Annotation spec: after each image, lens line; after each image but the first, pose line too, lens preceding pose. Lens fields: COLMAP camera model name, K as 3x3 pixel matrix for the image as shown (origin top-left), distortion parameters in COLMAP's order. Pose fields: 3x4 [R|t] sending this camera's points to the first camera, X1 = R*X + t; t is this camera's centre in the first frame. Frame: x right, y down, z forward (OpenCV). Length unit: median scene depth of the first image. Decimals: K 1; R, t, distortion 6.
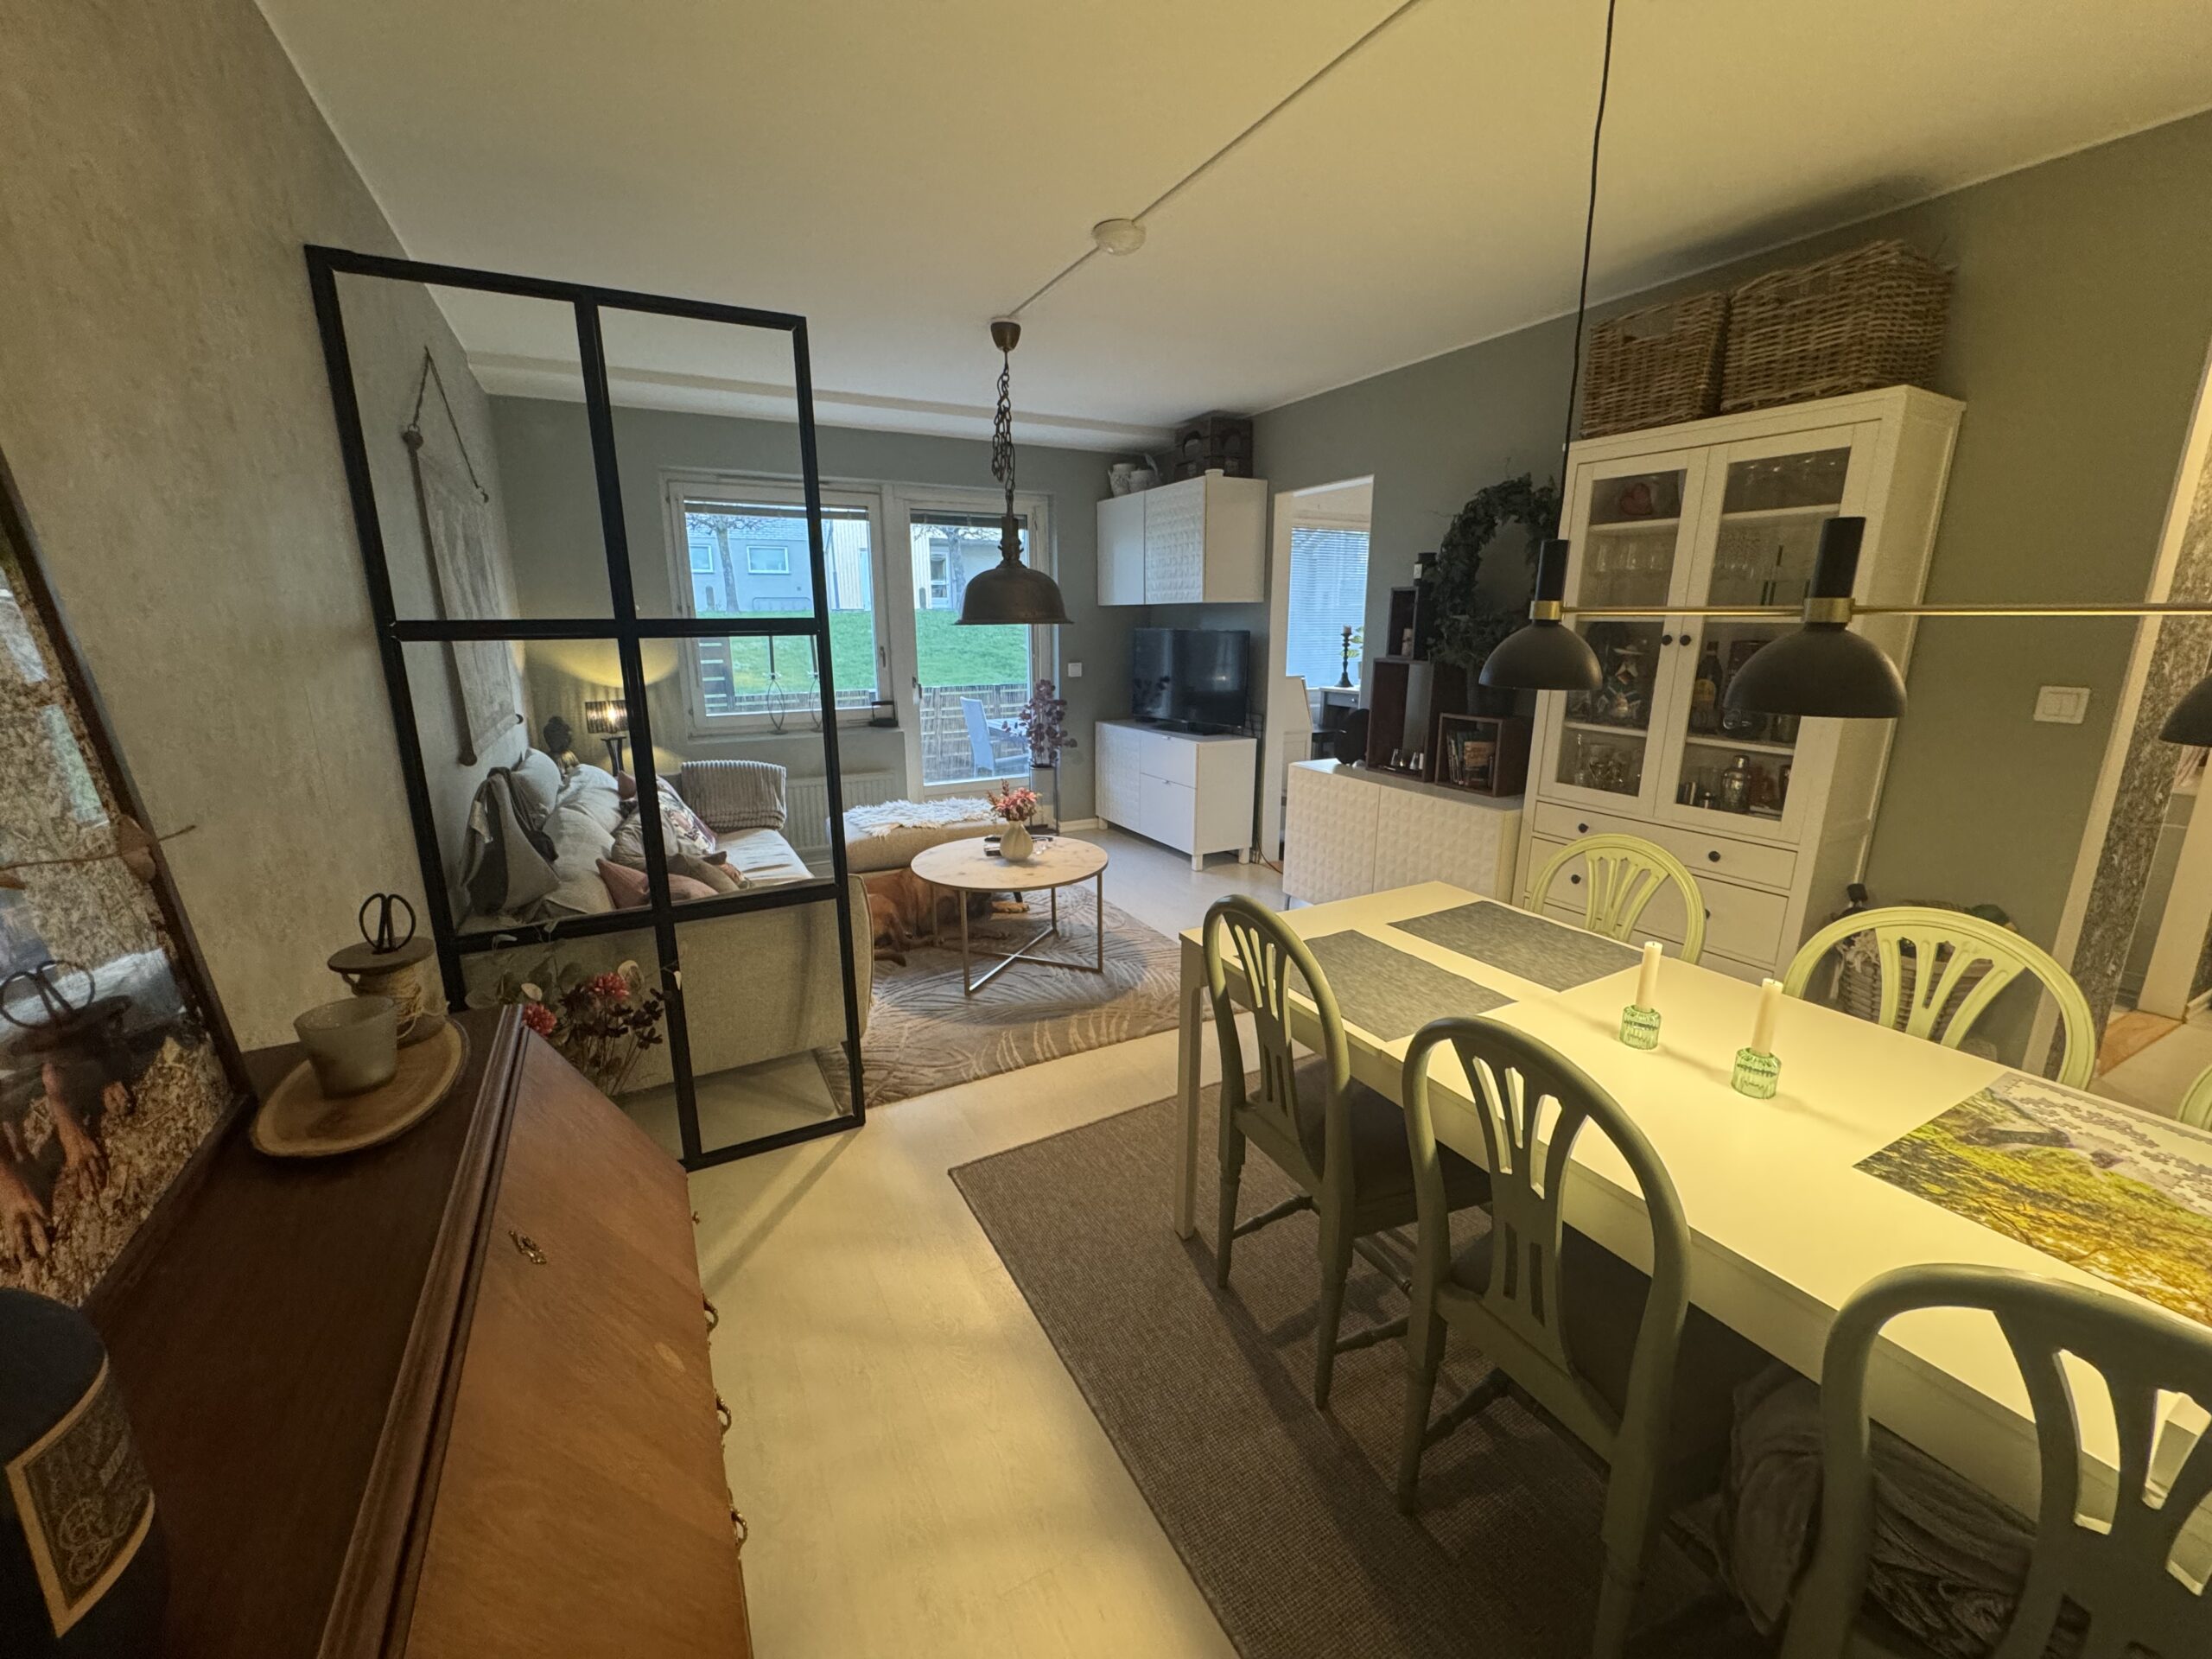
lens RADIAL K [[896.5, 0, 1107.0], [0, 896.5, 823.0], [0, 0, 1]] dist [0.002039, -0.000068]
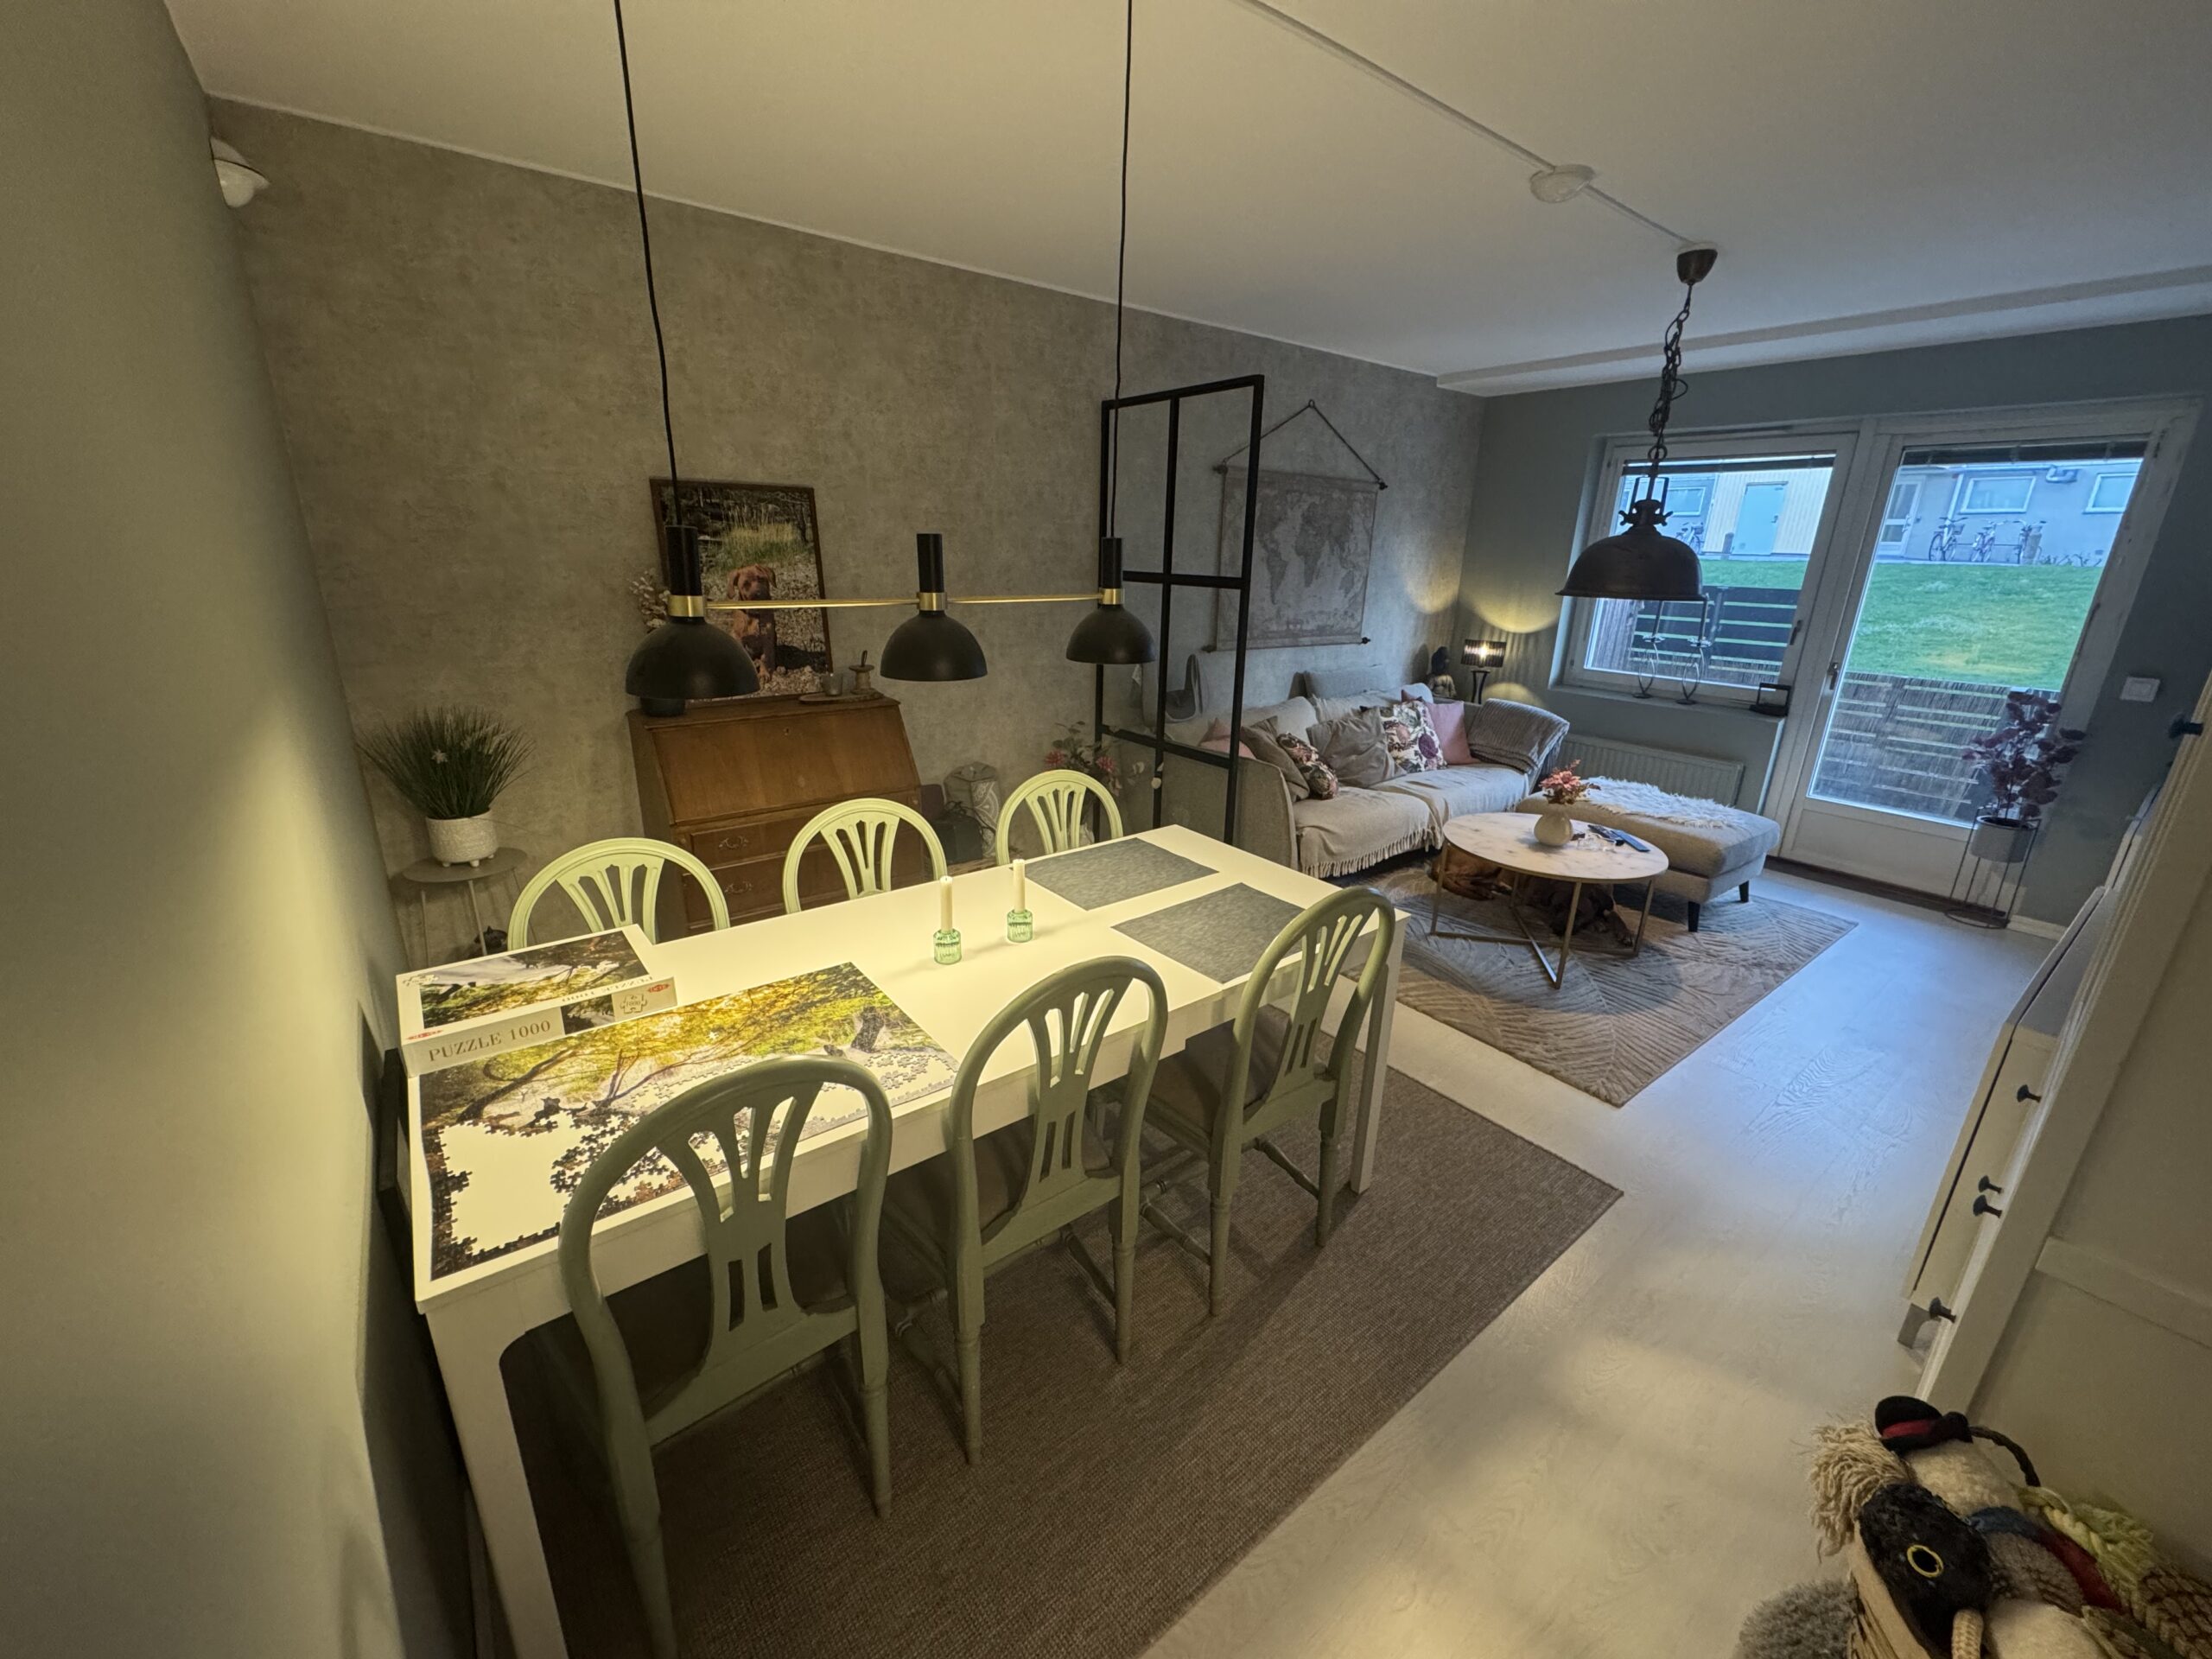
lens RADIAL K [[896.5, 0, 1096.0], [0, 896.5, 824.9], [0, 0, 1]] dist [0.002039, -0.000068]
pose [[0.144741, 0.304688, -0.941390, 1.256012], [-0.247733, 0.932266, 0.263645, -0.191535], [0.957955, 0.195053, 0.210418, 0.573069]]
